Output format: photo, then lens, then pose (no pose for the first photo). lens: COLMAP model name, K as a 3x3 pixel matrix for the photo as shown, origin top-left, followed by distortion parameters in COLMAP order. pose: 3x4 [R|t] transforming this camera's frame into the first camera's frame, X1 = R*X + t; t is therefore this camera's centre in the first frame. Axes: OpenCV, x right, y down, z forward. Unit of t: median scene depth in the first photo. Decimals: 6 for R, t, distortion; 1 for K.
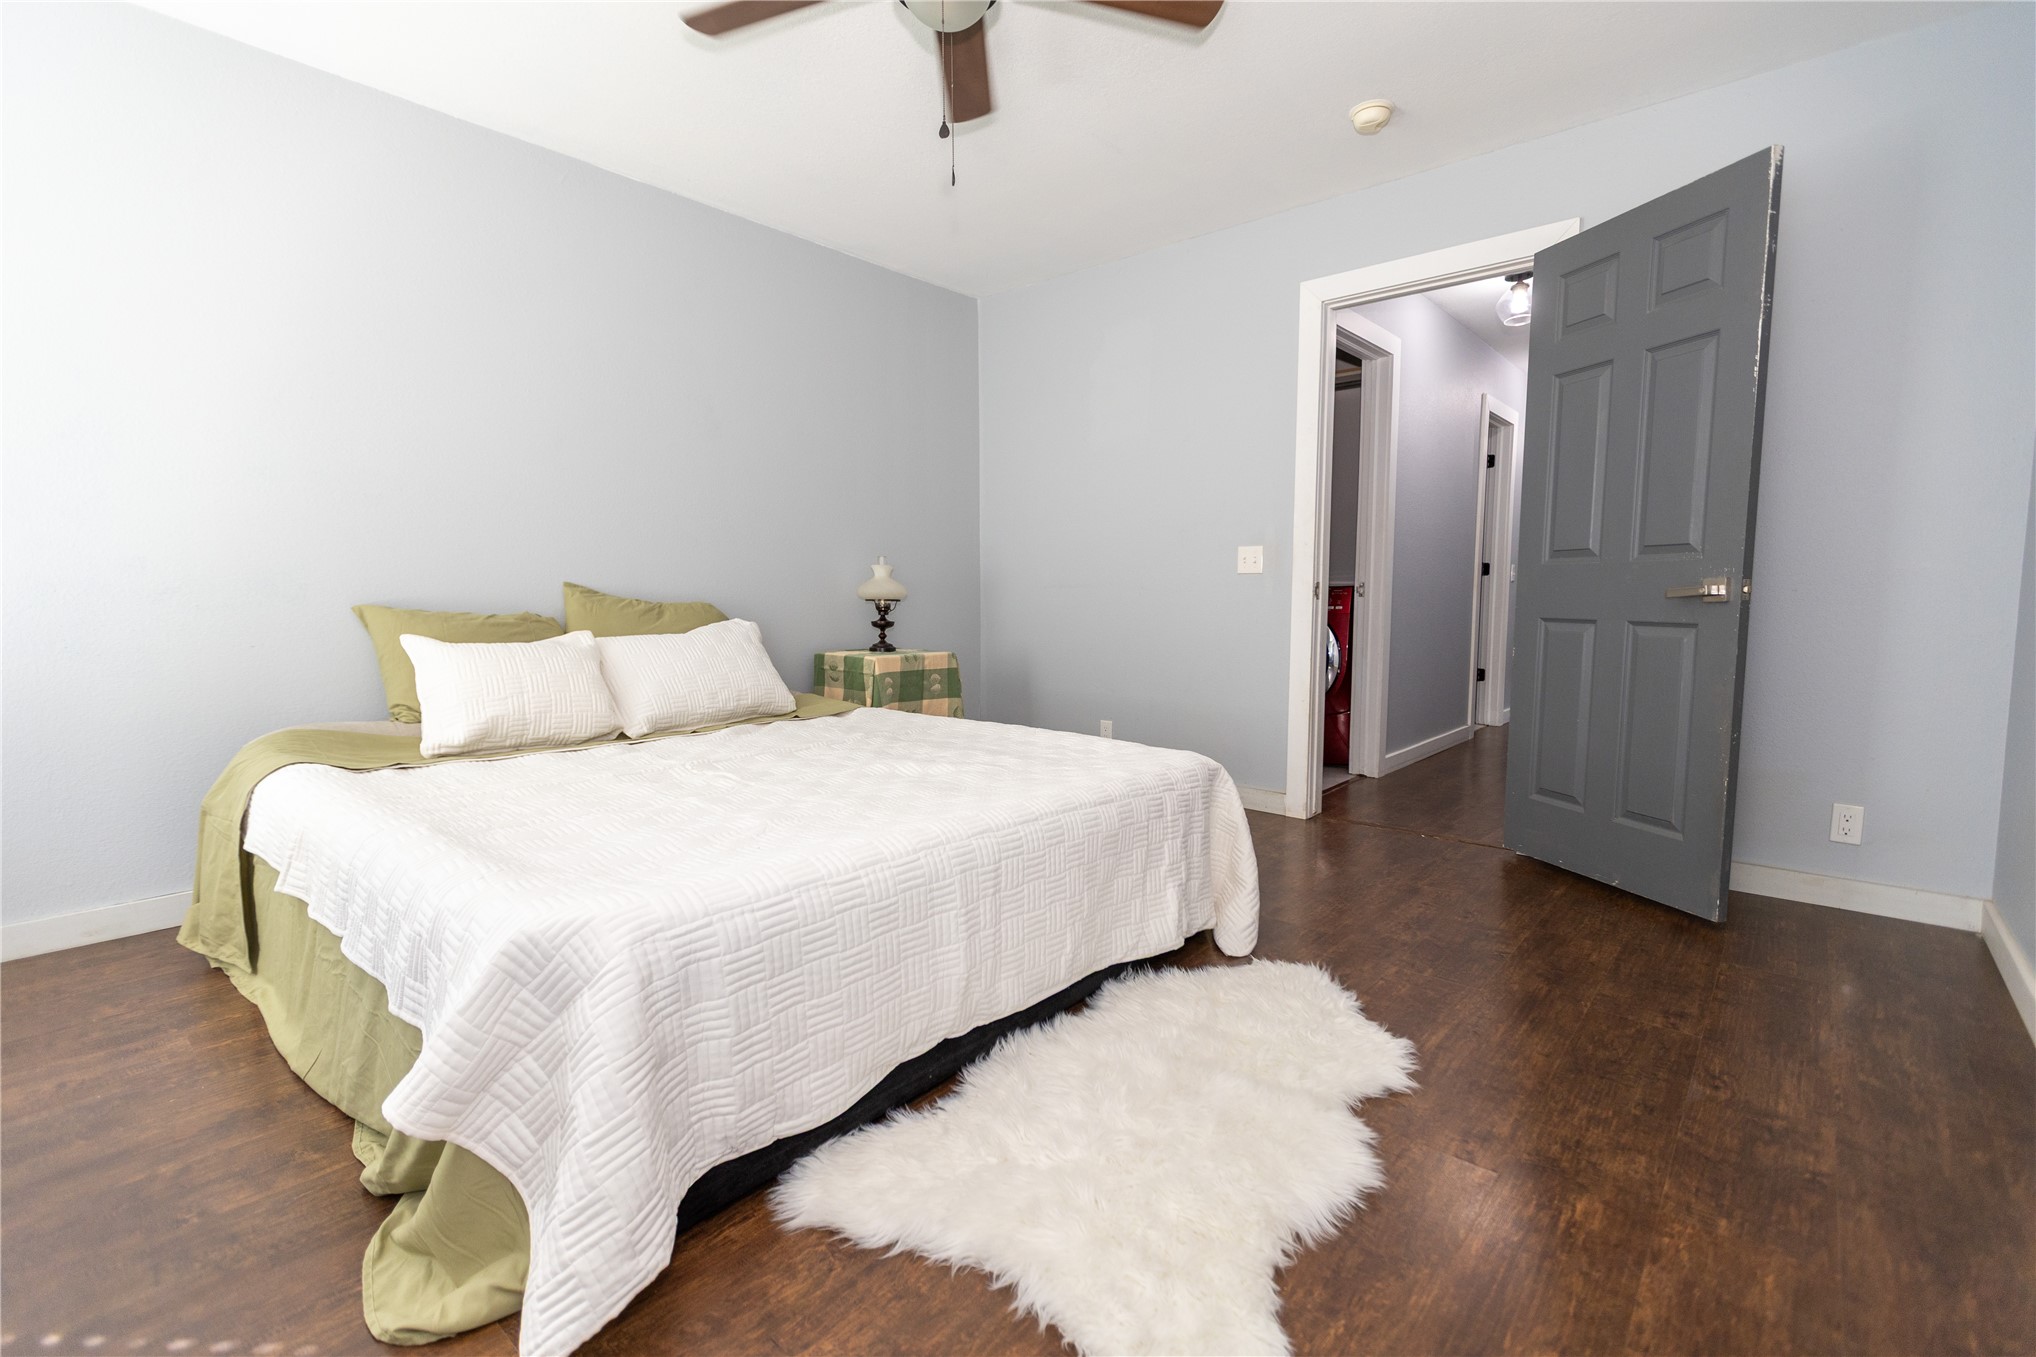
lens RADIAL K [[901.4, 0, 1030.5], [0, 901.4, 673.2], [0, 0, 1]] dist [0.000676, -0.001549]
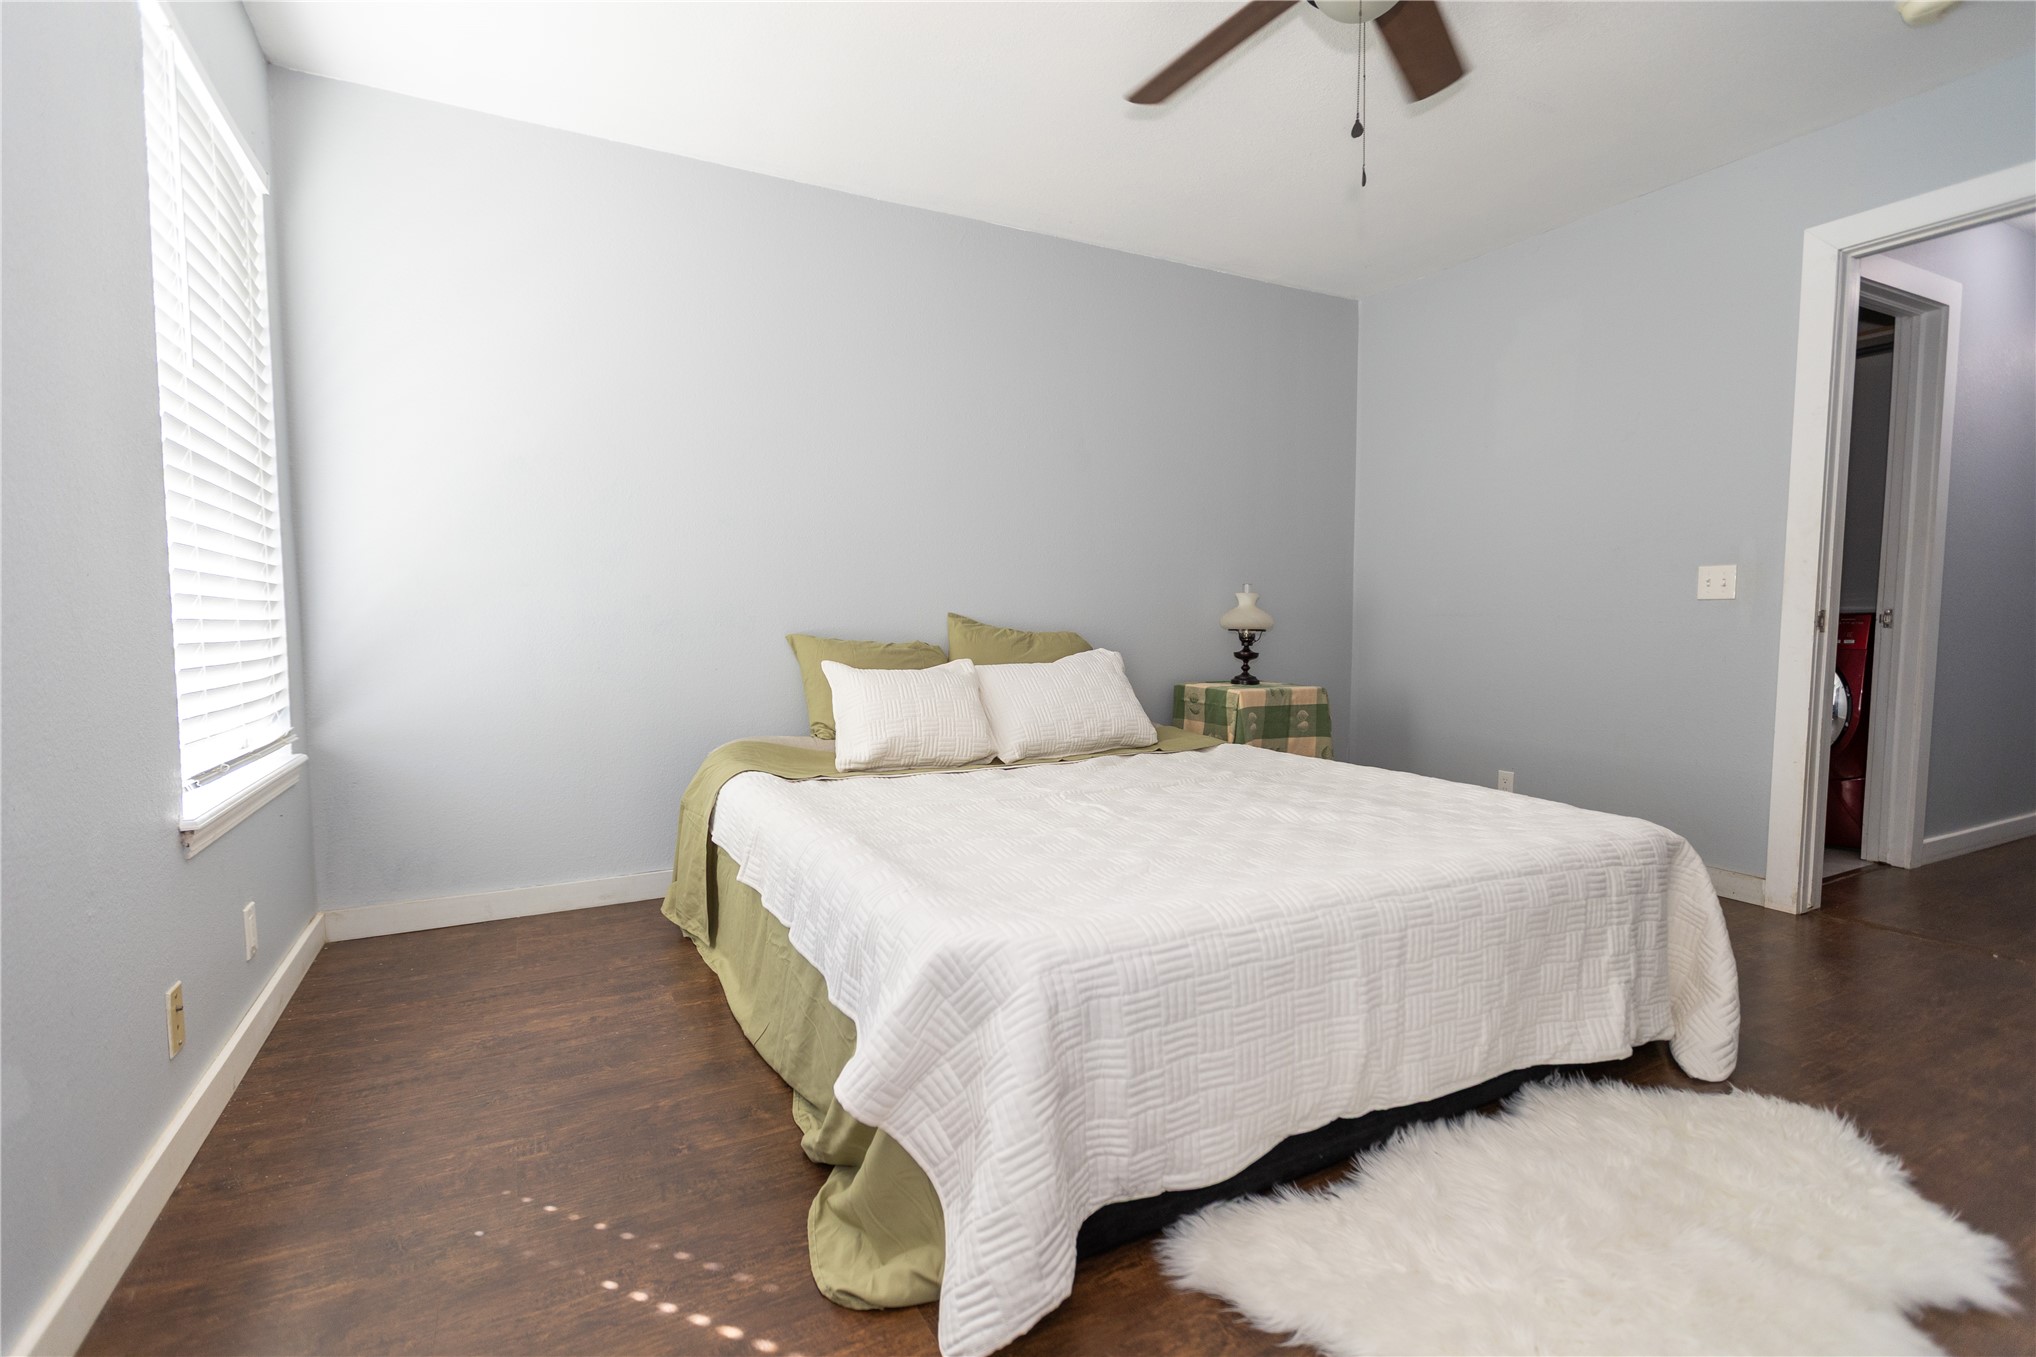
lens RADIAL K [[943.9, 0, 1016.9], [0, 943.9, 683.2], [0, 0, 1]] dist [-0.000672, -0.000225]
pose [[0.929220, 0.024649, -0.368704, -0.050010], [-0.031810, 0.999405, -0.013355, -0.009933], [0.368155, 0.024138, 0.929451, -0.016278]]
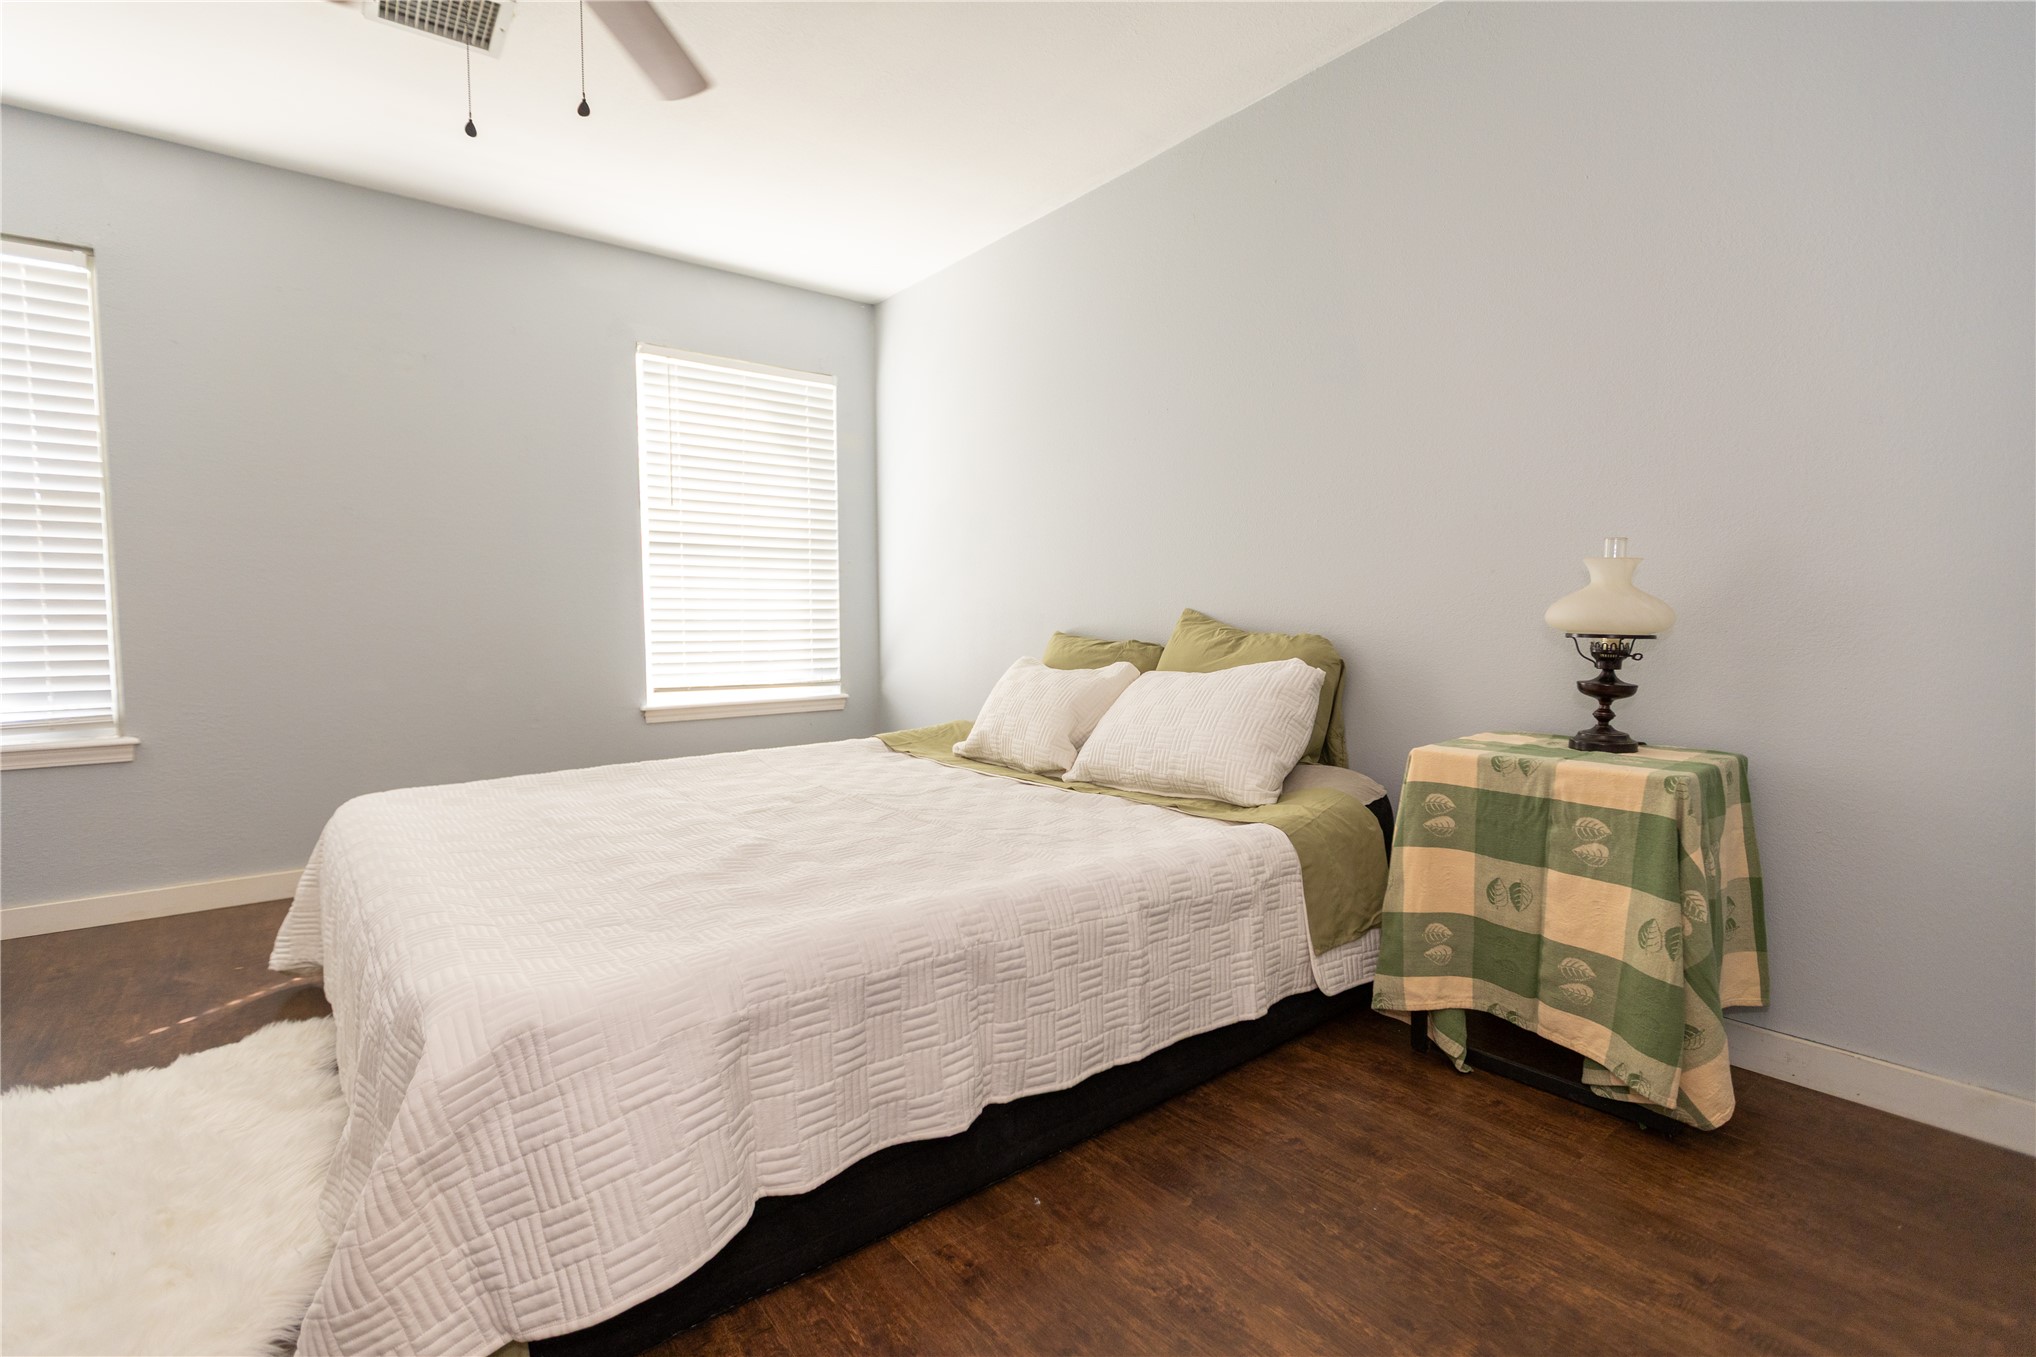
lens RADIAL K [[926.6, 0, 1017.8], [0, 926.6, 679.3], [0, 0, 1]] dist [0.000107, 0.000011]
pose [[-0.187128, 0.056782, -0.980693, 0.785635], [-0.085643, 0.993584, 0.073870, -0.157044], [0.978595, 0.097812, -0.181065, 1.840795]]
